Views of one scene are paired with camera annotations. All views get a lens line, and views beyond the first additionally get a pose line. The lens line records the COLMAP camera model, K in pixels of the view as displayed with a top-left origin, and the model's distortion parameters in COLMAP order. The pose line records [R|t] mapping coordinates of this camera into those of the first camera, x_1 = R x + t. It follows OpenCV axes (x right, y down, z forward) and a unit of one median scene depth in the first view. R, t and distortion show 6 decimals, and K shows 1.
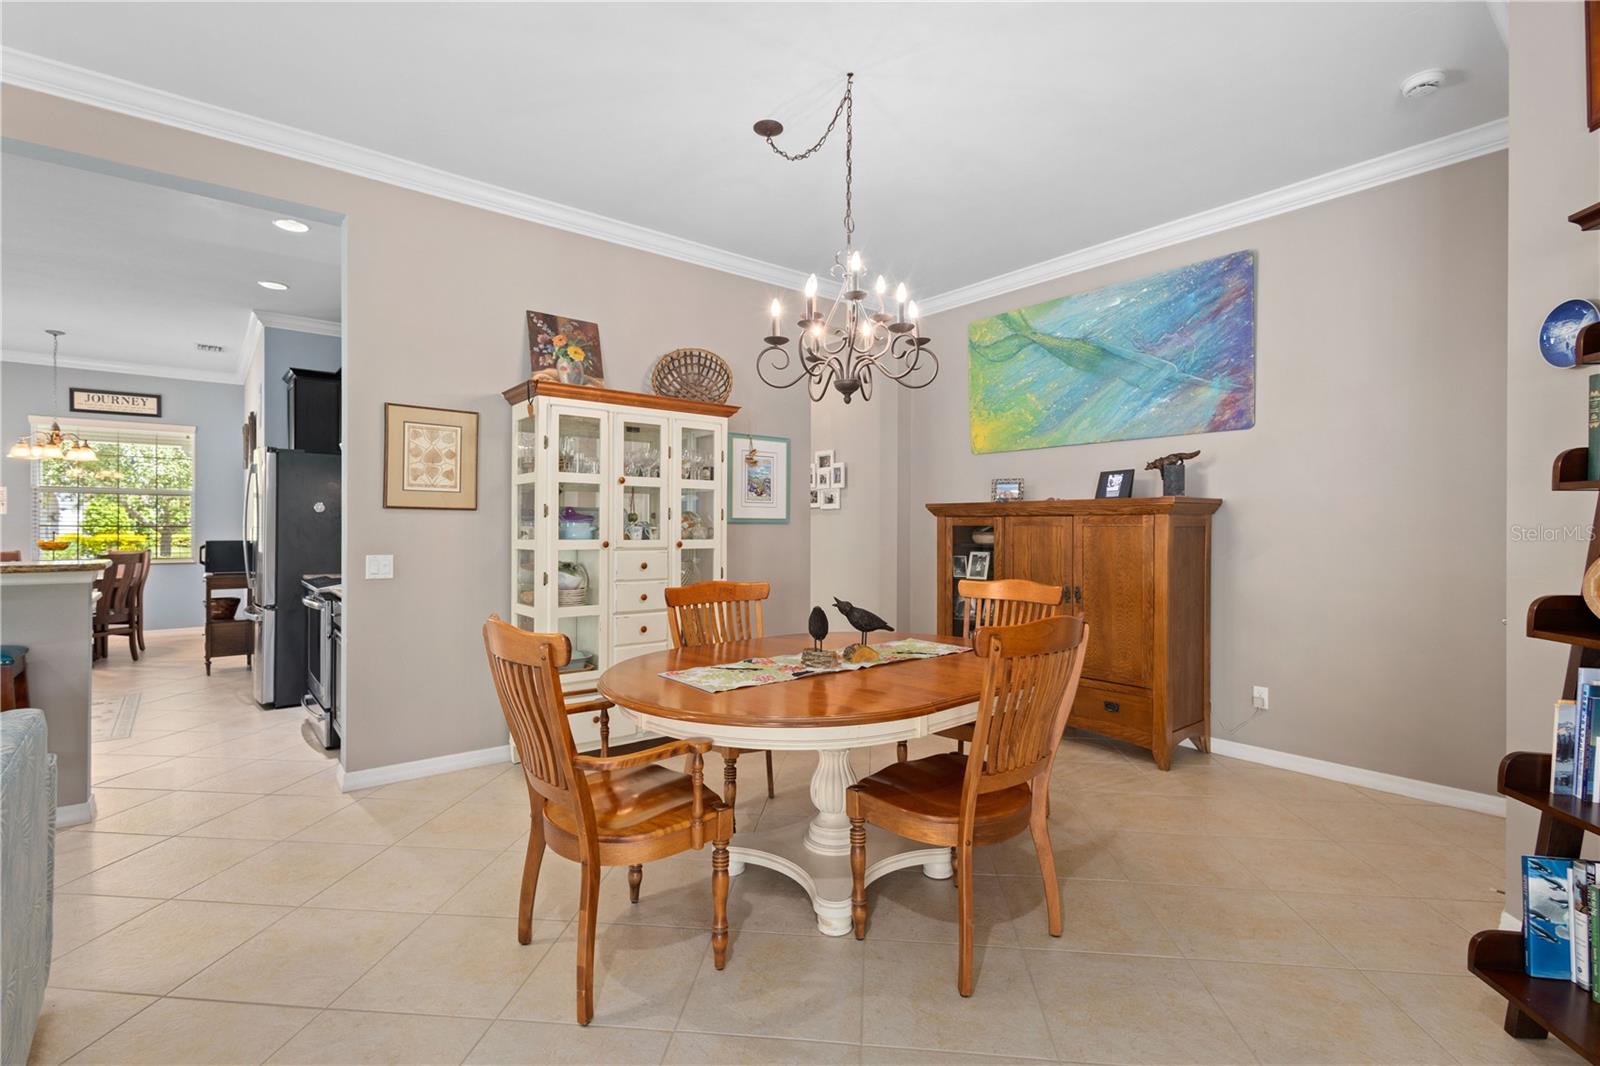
lens RADIAL K [[733.1, 0, 797.8], [0, 733.1, 530.5], [0, 0, 1]] dist [0.014692, -0.003899]
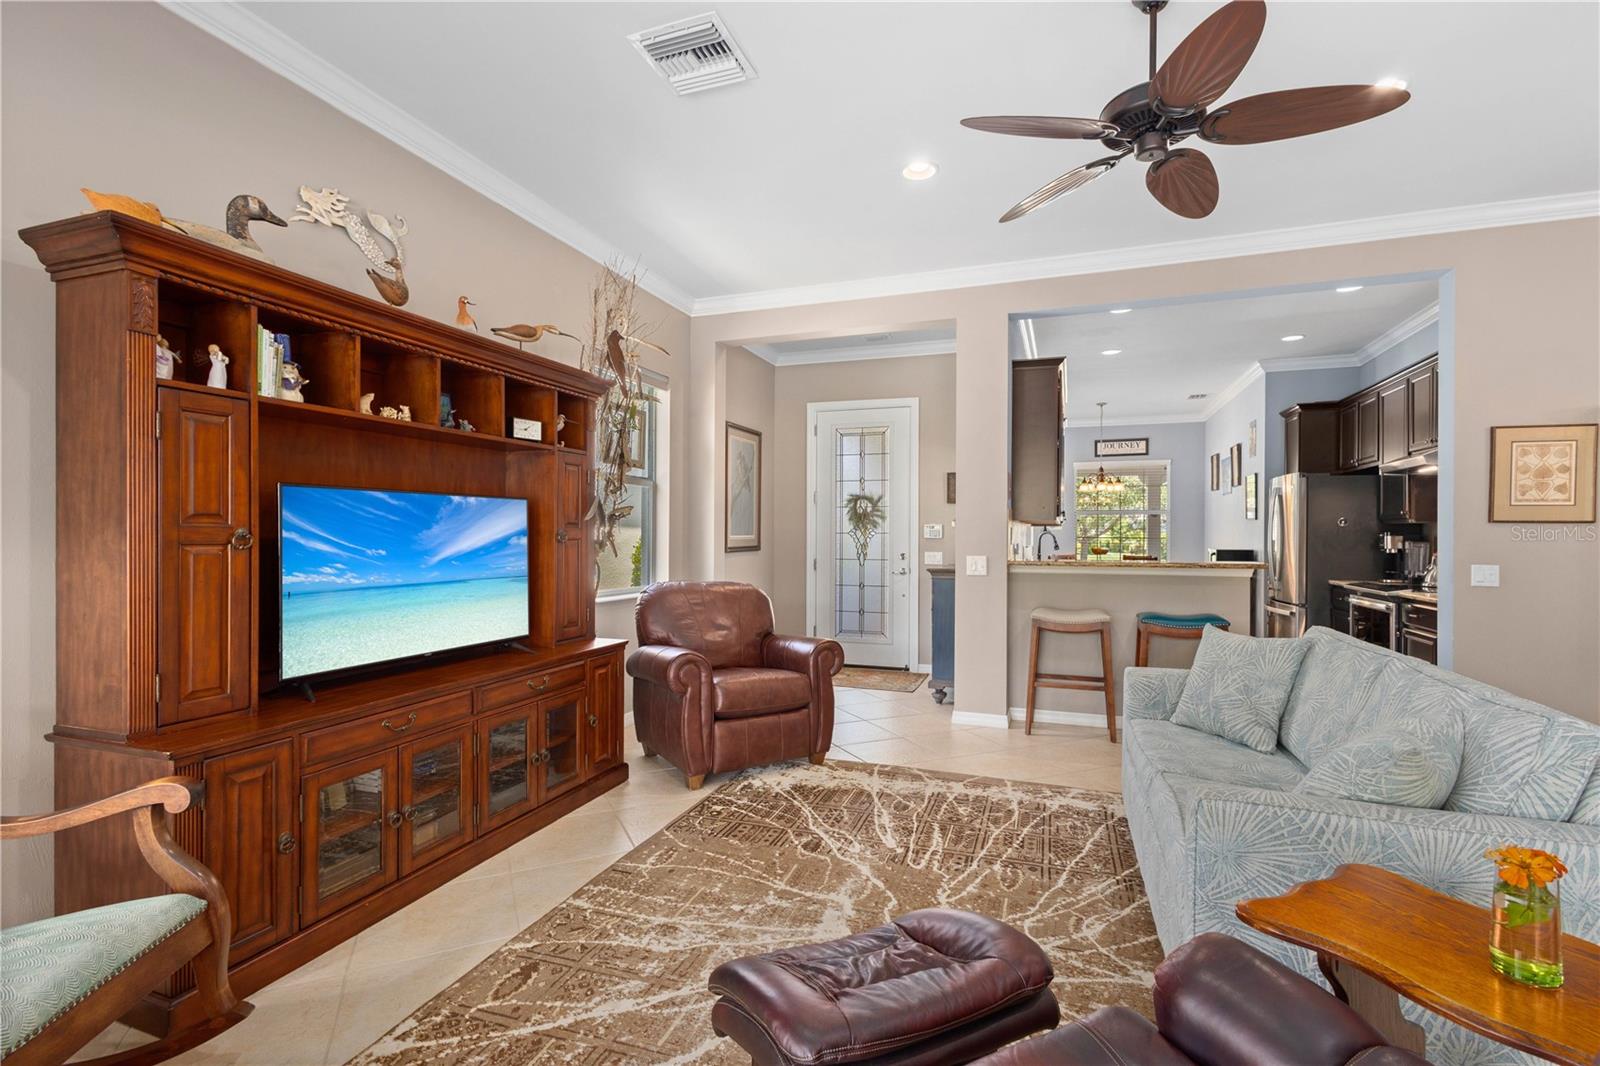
lens RADIAL K [[733.1, 0, 797.9], [0, 733.1, 534.2], [0, 0, 1]] dist [0.014692, -0.003899]
pose [[0.514597, -0.001819, -0.857430, -0.118122], [-0.007524, 0.999950, -0.006636, 0.002013], [0.857399, 0.009866, 0.514557, -0.376842]]
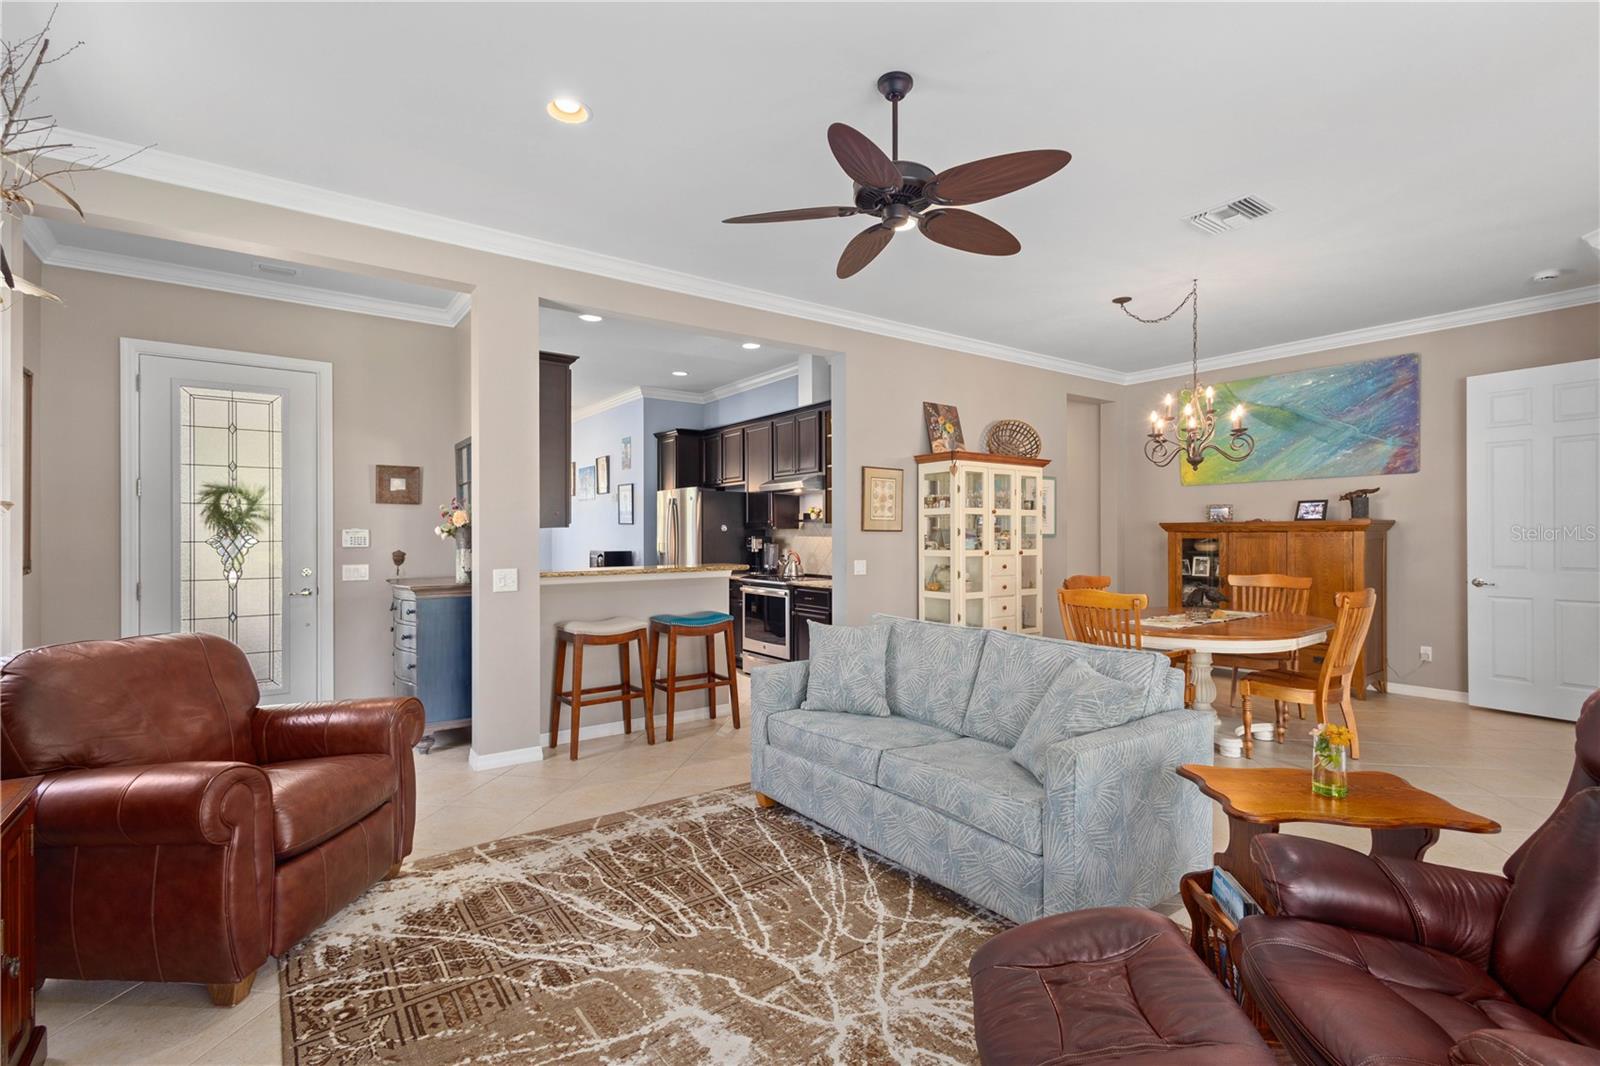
lens RADIAL K [[733.1, 0, 796.7], [0, 733.1, 536.8], [0, 0, 1]] dist [0.014692, -0.003899]
pose [[0.998545, -0.005671, -0.053625, -0.507375], [0.005556, 0.999982, -0.002301, -0.012082], [0.053637, 0.001999, 0.998558, -0.508230]]
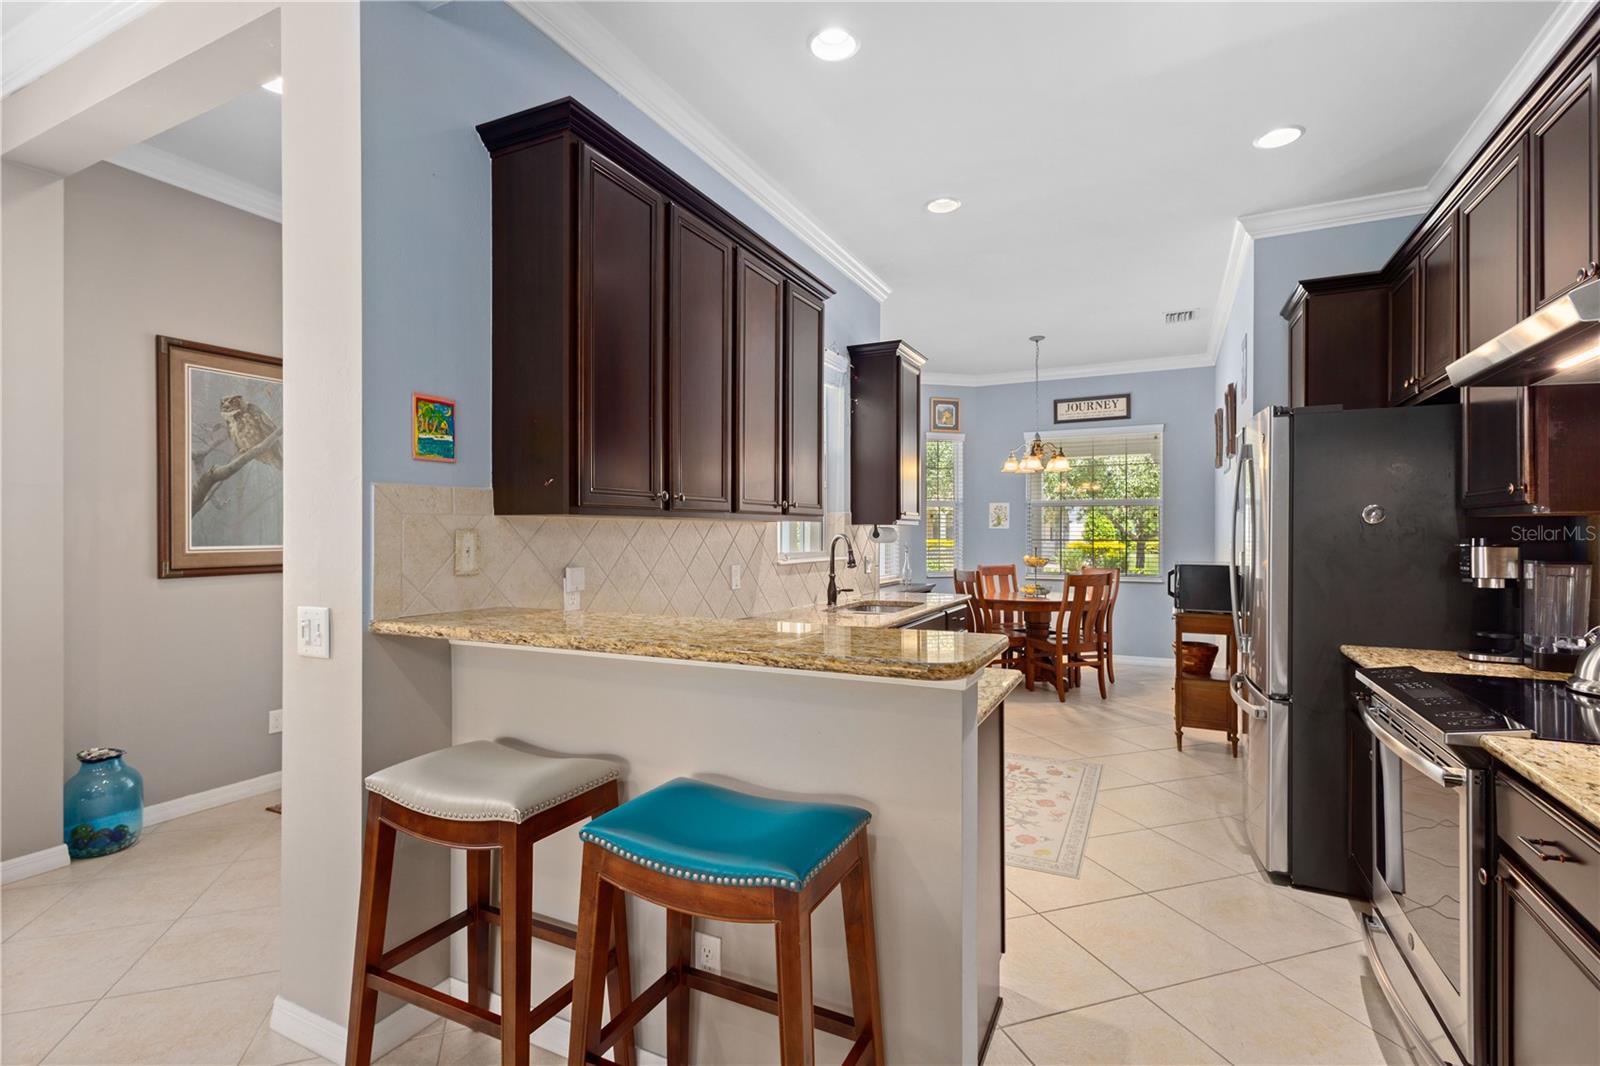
lens RADIAL K [[733.1, 0, 809.2], [0, 733.1, 529.9], [0, 0, 1]] dist [0.014692, -0.003899]
pose [[0.424084, -0.007033, -0.905596, -0.419194], [-0.002727, 0.999955, -0.009042, -0.017688], [0.905619, 0.006304, 0.424046, 0.515229]]
